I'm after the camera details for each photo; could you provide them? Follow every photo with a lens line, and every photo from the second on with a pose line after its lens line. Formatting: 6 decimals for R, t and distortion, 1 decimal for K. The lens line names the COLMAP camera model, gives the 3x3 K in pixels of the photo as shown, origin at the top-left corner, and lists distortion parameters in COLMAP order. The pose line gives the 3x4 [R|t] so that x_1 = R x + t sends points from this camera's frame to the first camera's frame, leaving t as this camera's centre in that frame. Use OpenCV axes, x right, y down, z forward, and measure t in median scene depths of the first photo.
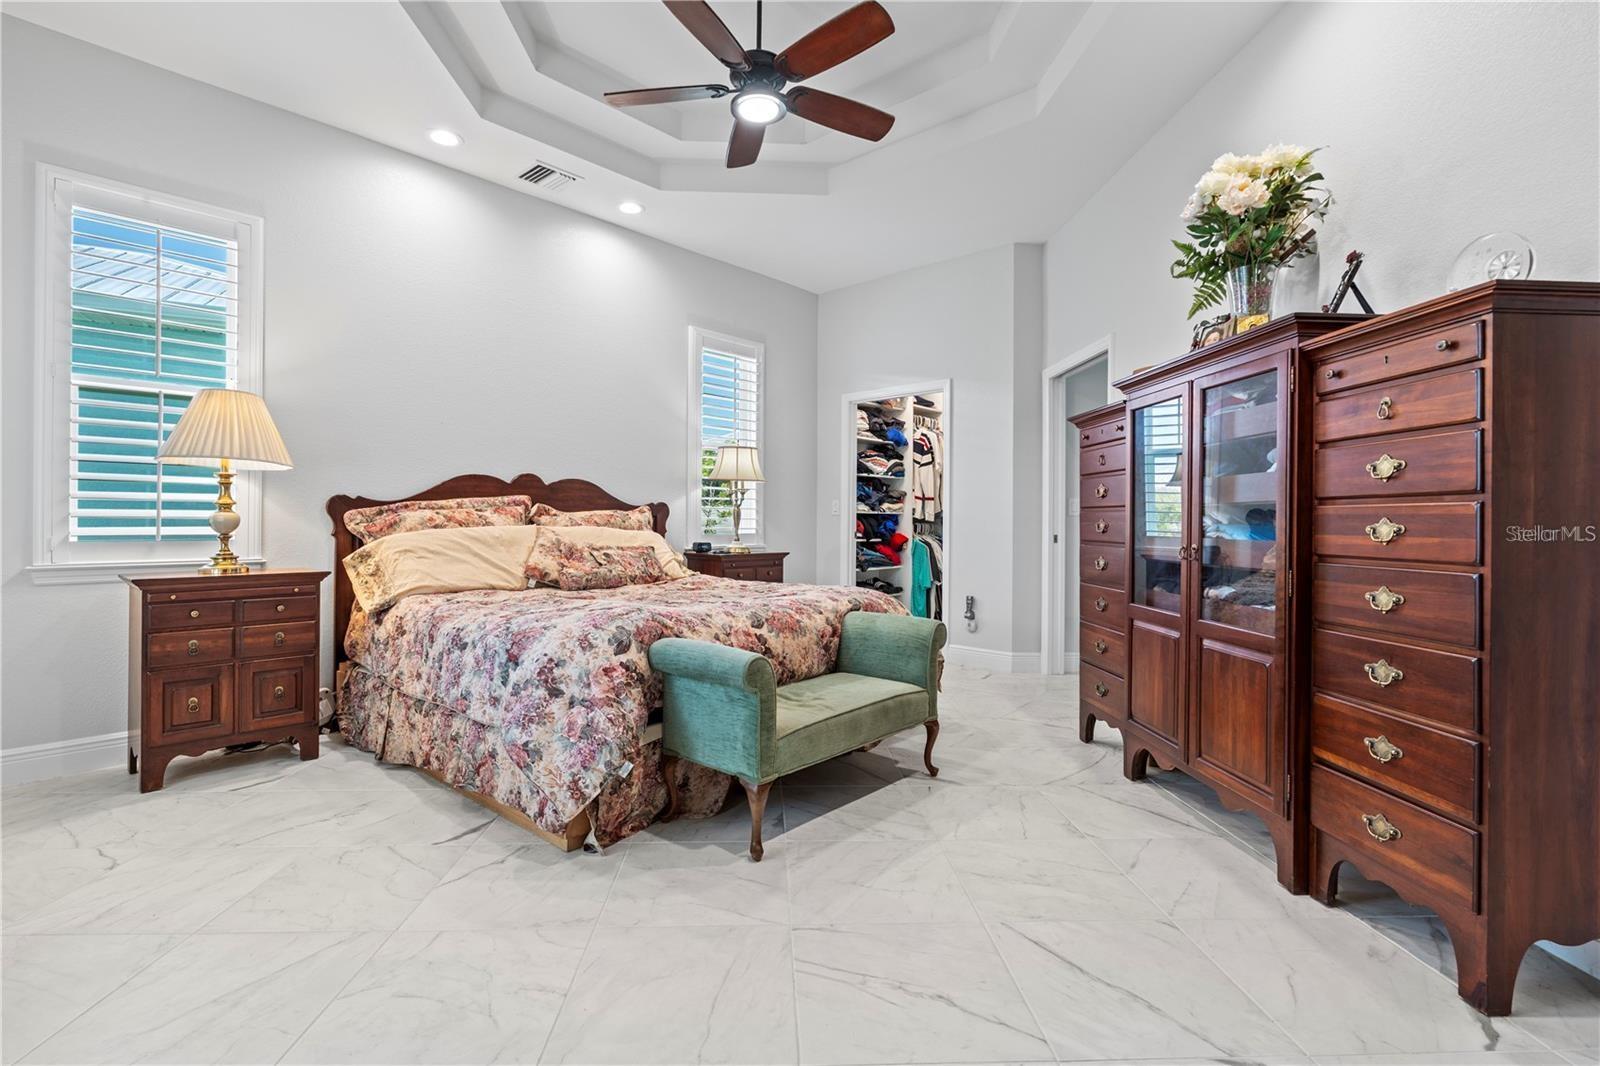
lens RADIAL K [[748.4, 0, 800.0], [0, 748.4, 533.0], [0, 0, 1]] dist [0.000847, -0.000418]
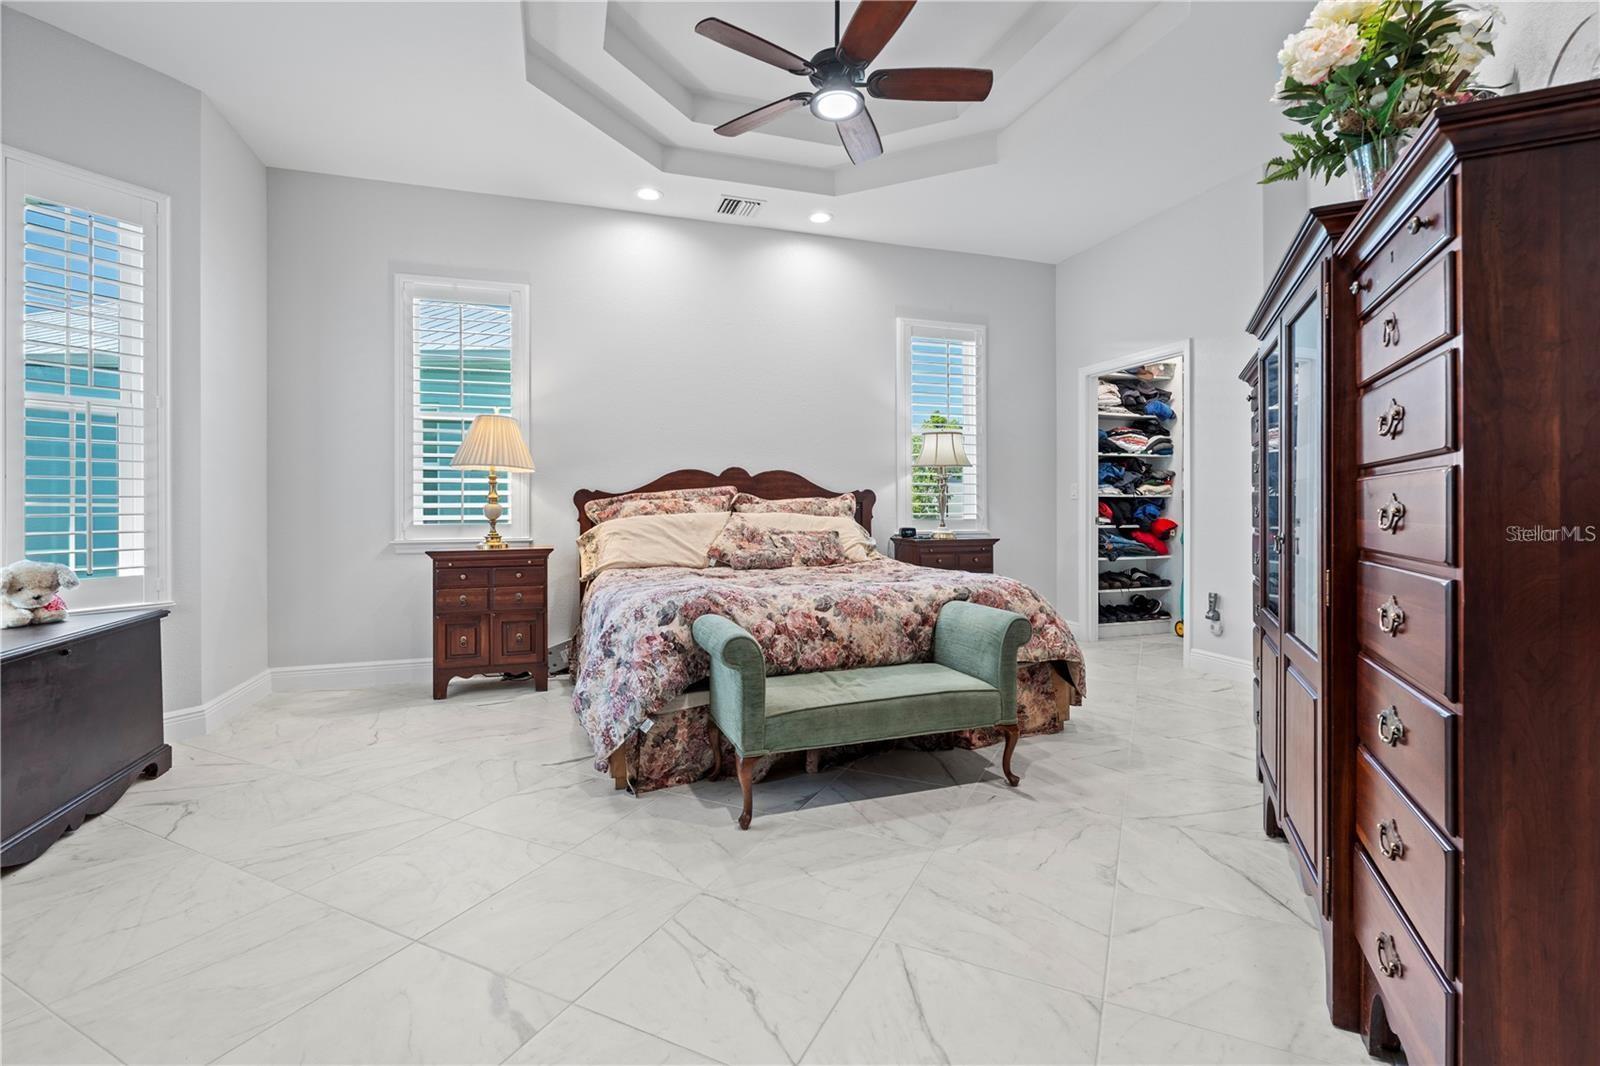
lens RADIAL K [[723.0, 0, 800.4], [0, 723.0, 519.9], [0, 0, 1]] dist [-0.011903, 0.005661]
pose [[0.878561, -0.000808, -0.477630, 0.349498], [0.001252, 0.999999, 0.000610, 0.001255], [0.477629, -0.001134, 0.878561, 0.102691]]
